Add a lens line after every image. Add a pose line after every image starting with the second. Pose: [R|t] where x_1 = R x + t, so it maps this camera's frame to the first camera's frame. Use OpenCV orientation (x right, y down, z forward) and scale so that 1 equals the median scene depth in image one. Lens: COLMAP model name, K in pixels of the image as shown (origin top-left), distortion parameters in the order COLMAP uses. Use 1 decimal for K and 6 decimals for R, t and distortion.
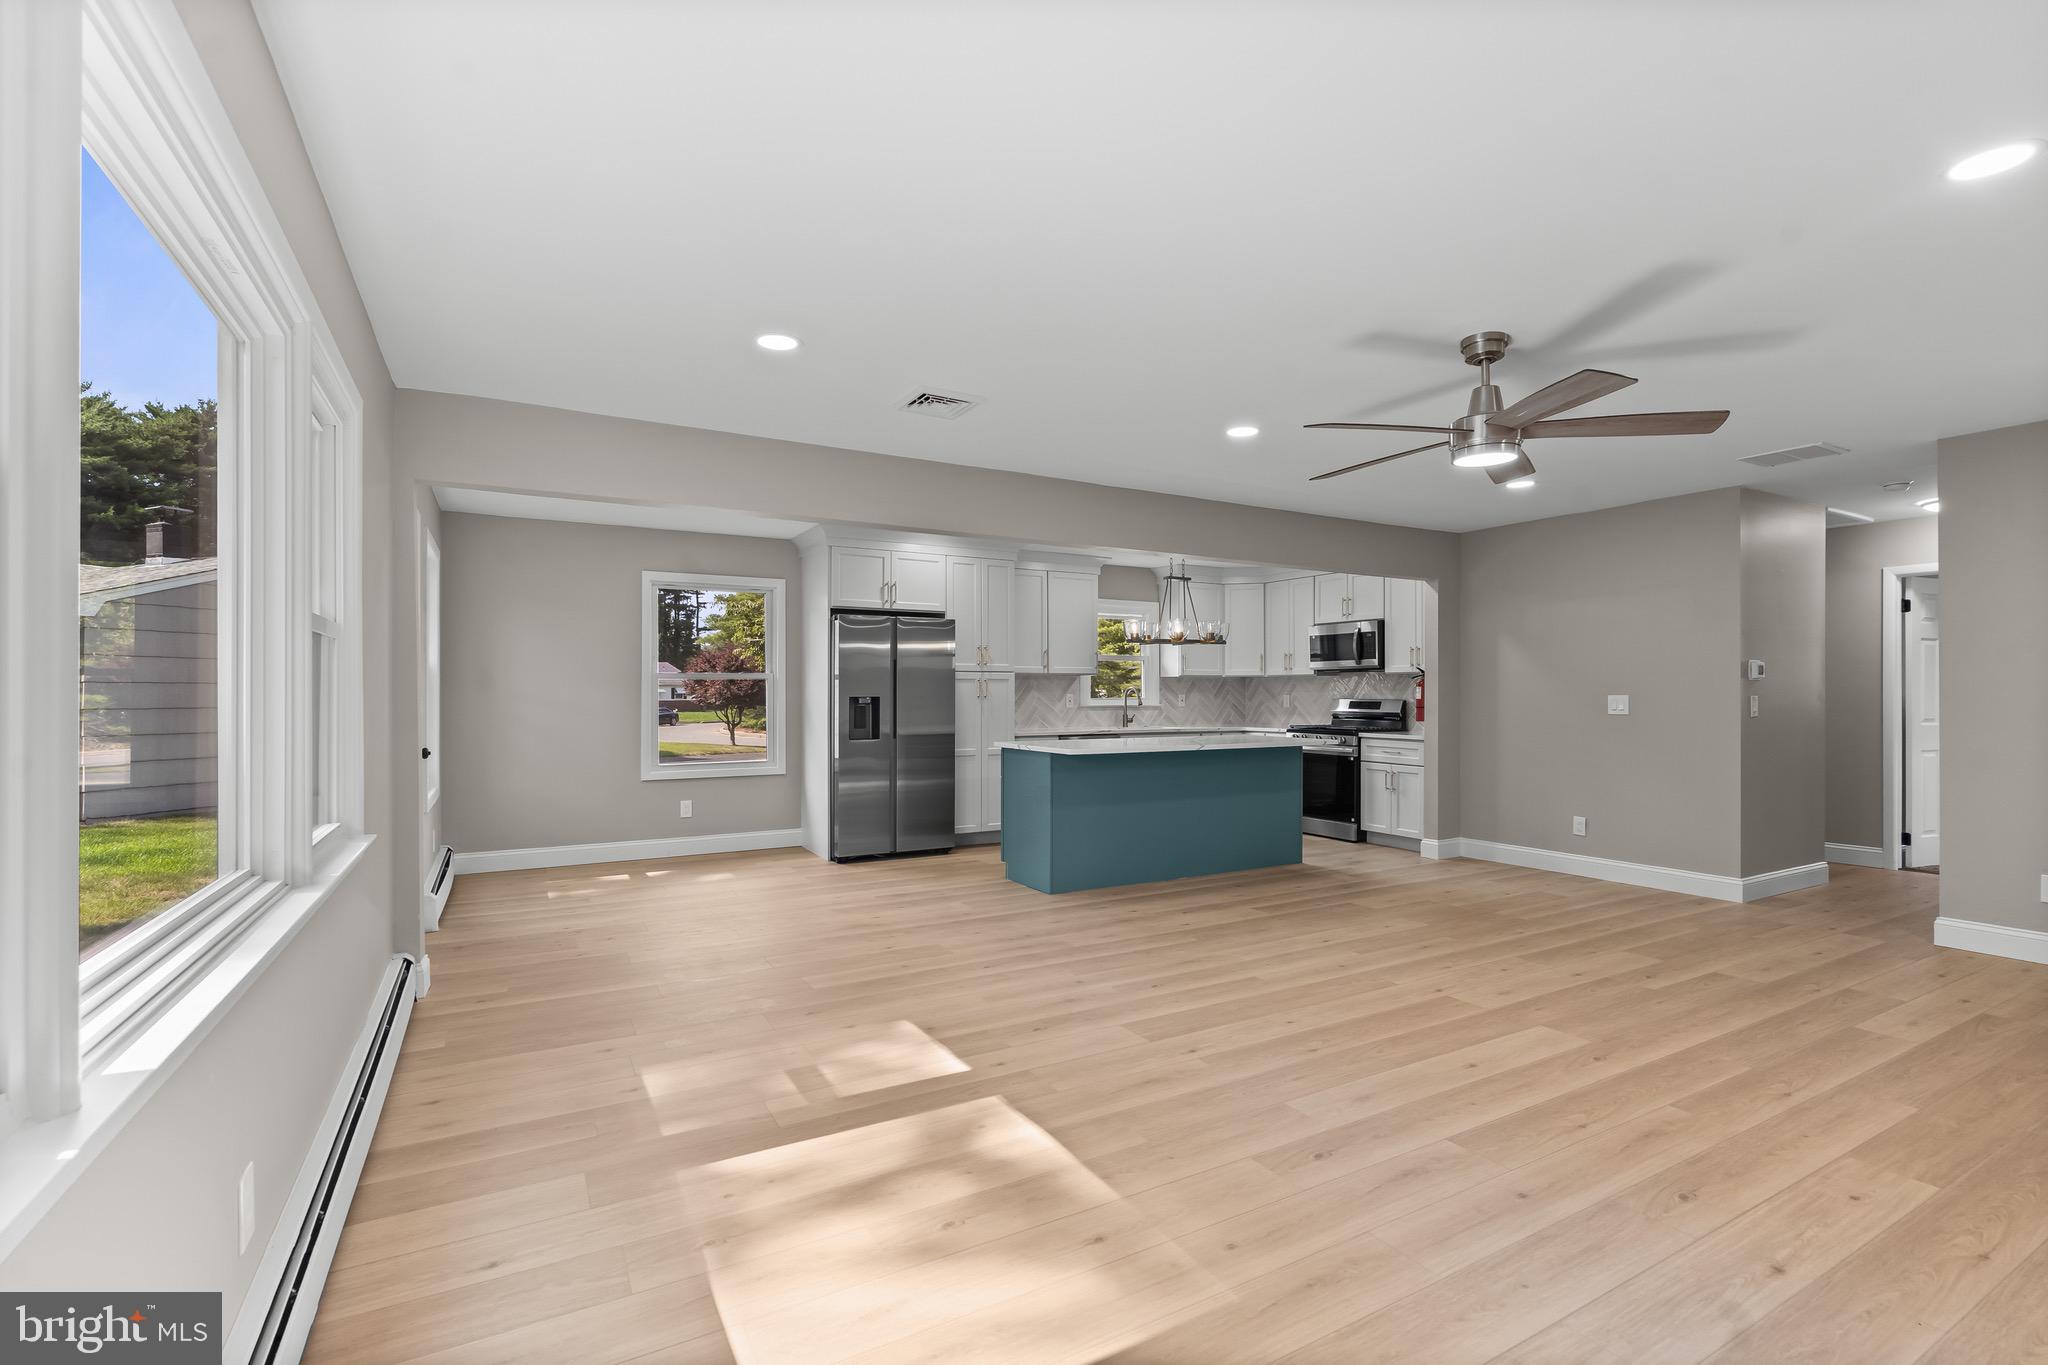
lens RADIAL K [[912.7, 0, 1020.3], [0, 912.7, 681.6], [0, 0, 1]] dist [-0.004121, 0.000375]
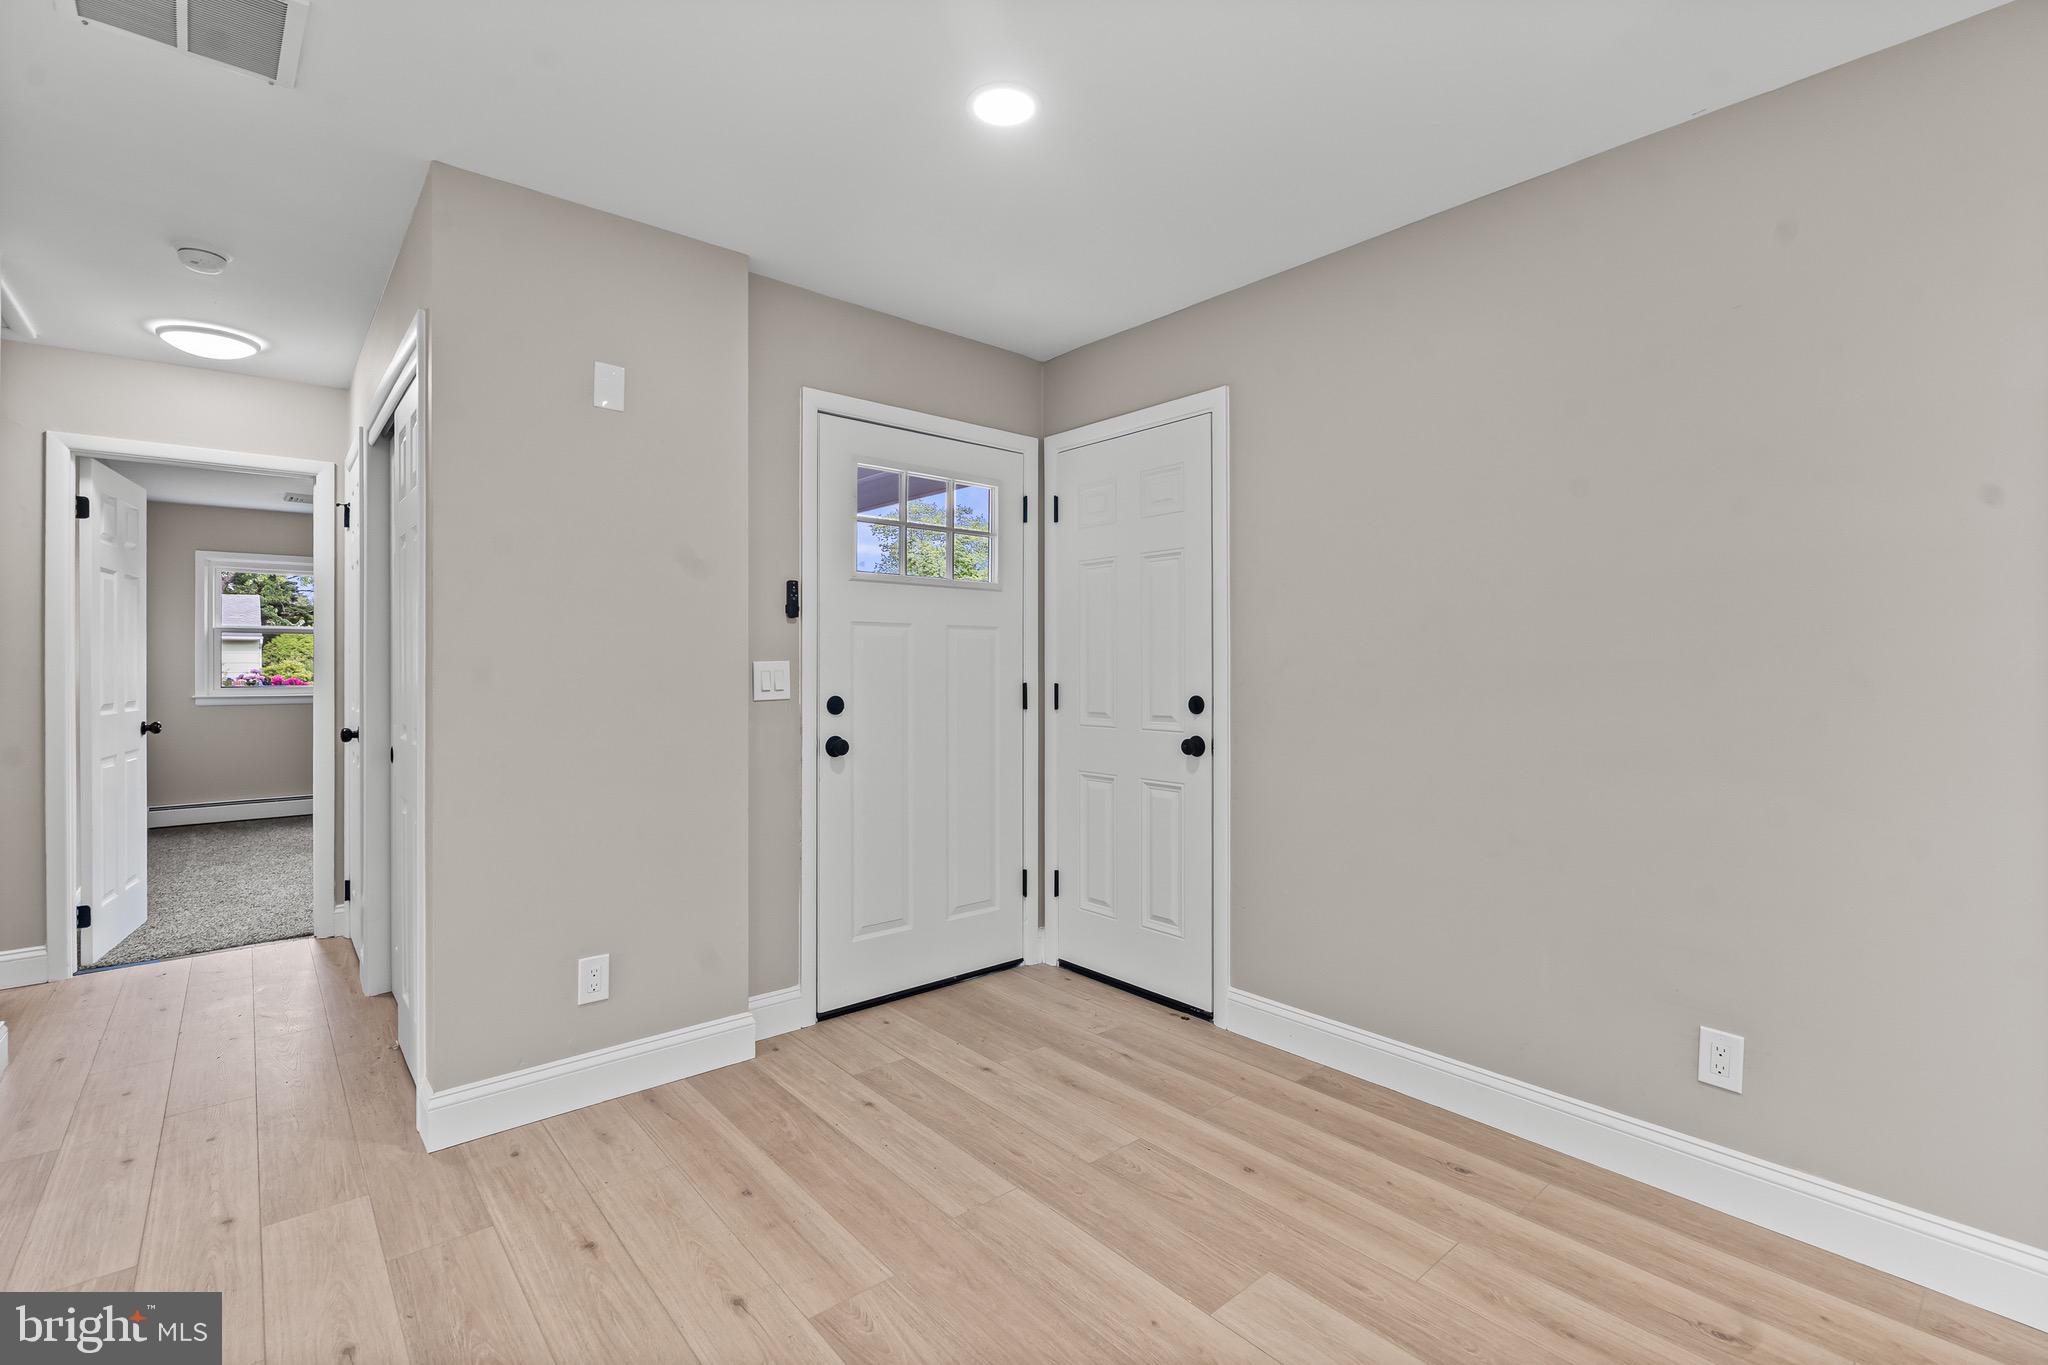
lens RADIAL K [[918.0, 0, 1013.5], [0, 918.0, 670.2], [0, 0, 1]] dist [-0.002357, 0.000084]
pose [[-0.184156, -0.005901, 0.982879, 0.305048], [-0.012705, 0.999913, 0.003623, 0.009791], [-0.982815, -0.011820, -0.184215, 0.532607]]
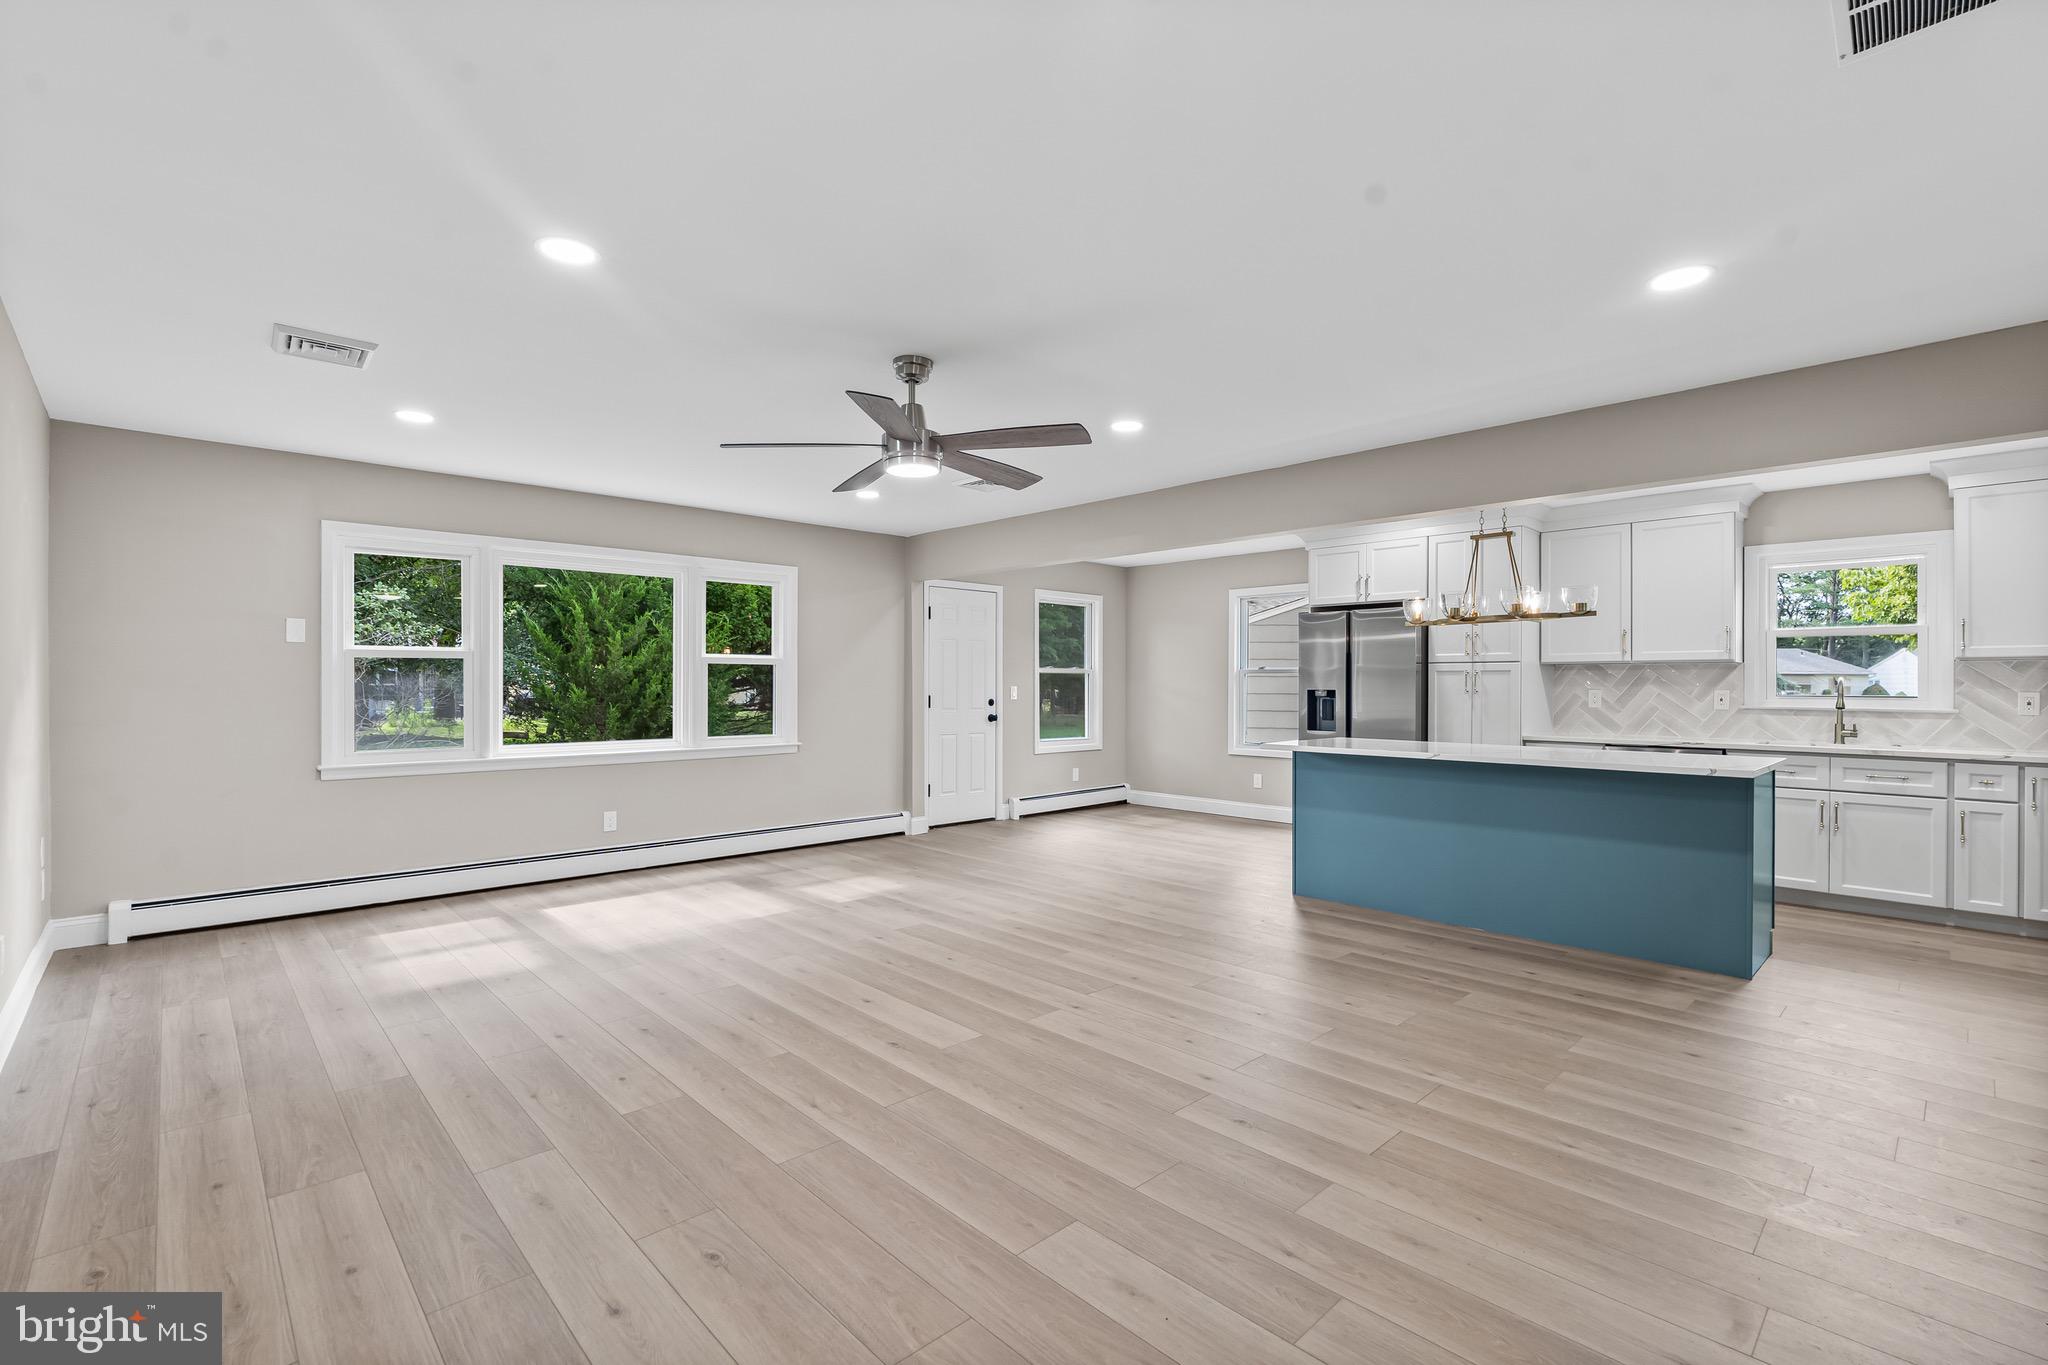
lens RADIAL K [[912.7, 0, 1020.3], [0, 912.7, 681.6], [0, 0, 1]] dist [-0.004121, 0.000375]
pose [[0.243775, -0.001853, -0.969830, 0.783778], [0.008295, 0.999966, 0.000175, 0.004109], [0.969796, -0.008087, 0.243782, 0.420318]]
